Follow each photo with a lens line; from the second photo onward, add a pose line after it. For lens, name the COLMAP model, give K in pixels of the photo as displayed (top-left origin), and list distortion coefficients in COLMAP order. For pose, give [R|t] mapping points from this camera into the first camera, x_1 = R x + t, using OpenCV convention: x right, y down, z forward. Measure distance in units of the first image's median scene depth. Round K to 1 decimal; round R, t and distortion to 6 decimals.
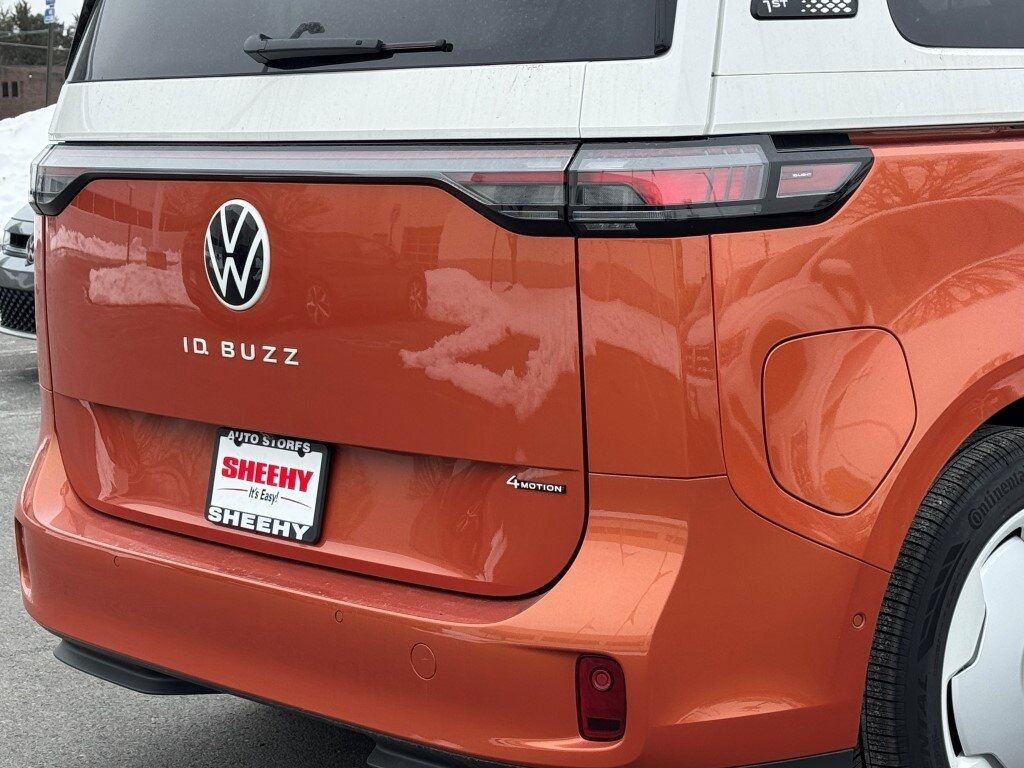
lens RADIAL K [[2236.3, 0, 512.0], [0, 2236.3, 384.0], [0, 0, 1]] dist [0.052615, 0.917156]
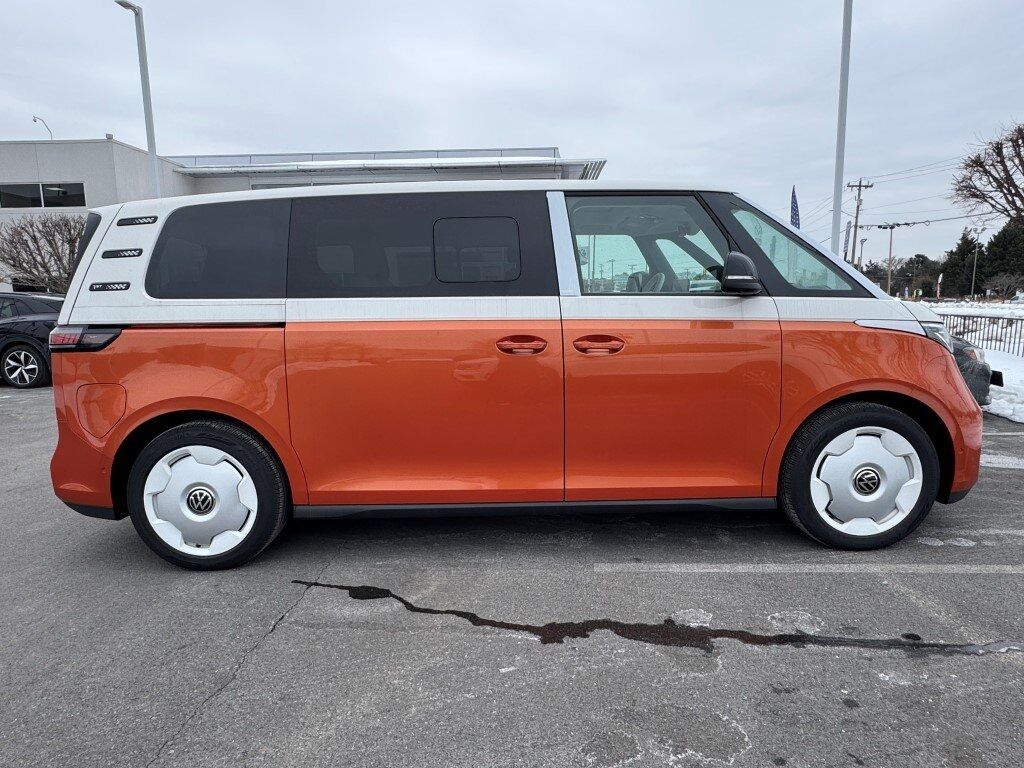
lens RADIAL K [[622.3, 0, 512.0], [0, 622.3, 384.0], [0, 0, 1]] dist [0.004296, 0.000917]
pose [[0.756264, 0.099136, -0.646712, 1.088214], [-0.084381, 0.994978, 0.053848, -0.112671], [0.648802, 0.013847, 0.760831, 0.616970]]
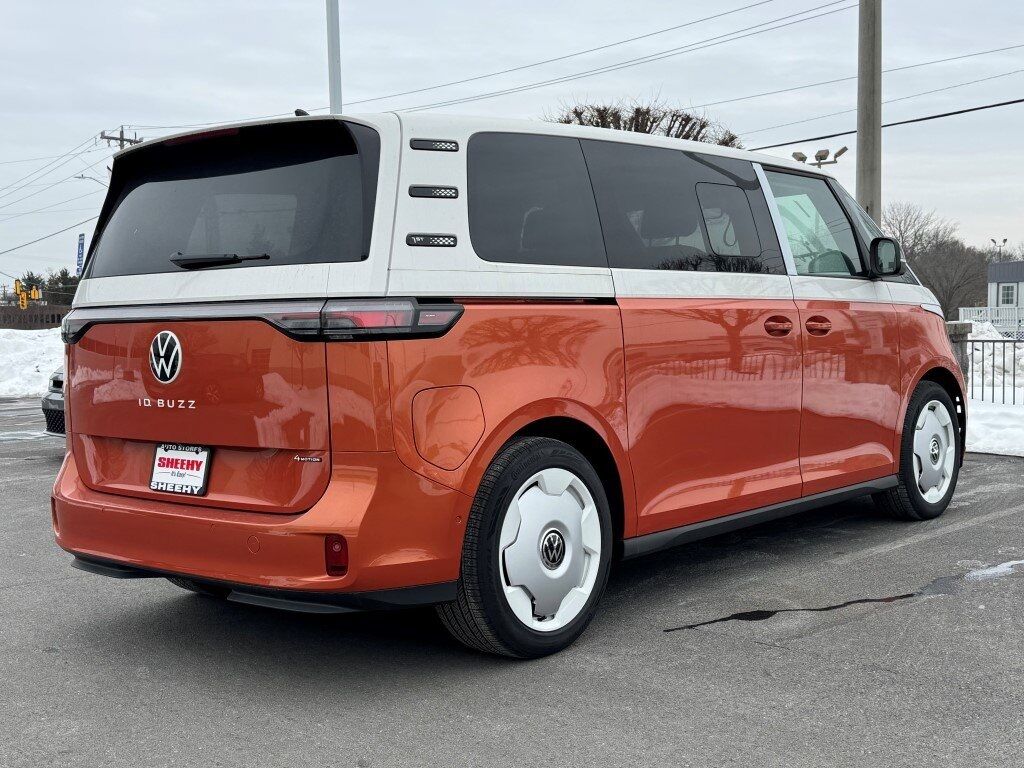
lens RADIAL K [[1227.1, 0, 512.0], [0, 1227.1, 384.0], [0, 0, 1]] dist [0.086050, -0.040789]
pose [[0.990657, -0.002211, 0.136356, 0.039271], [0.012924, 0.996891, -0.077730, 0.060611], [-0.135760, 0.078766, 0.987606, -0.174335]]
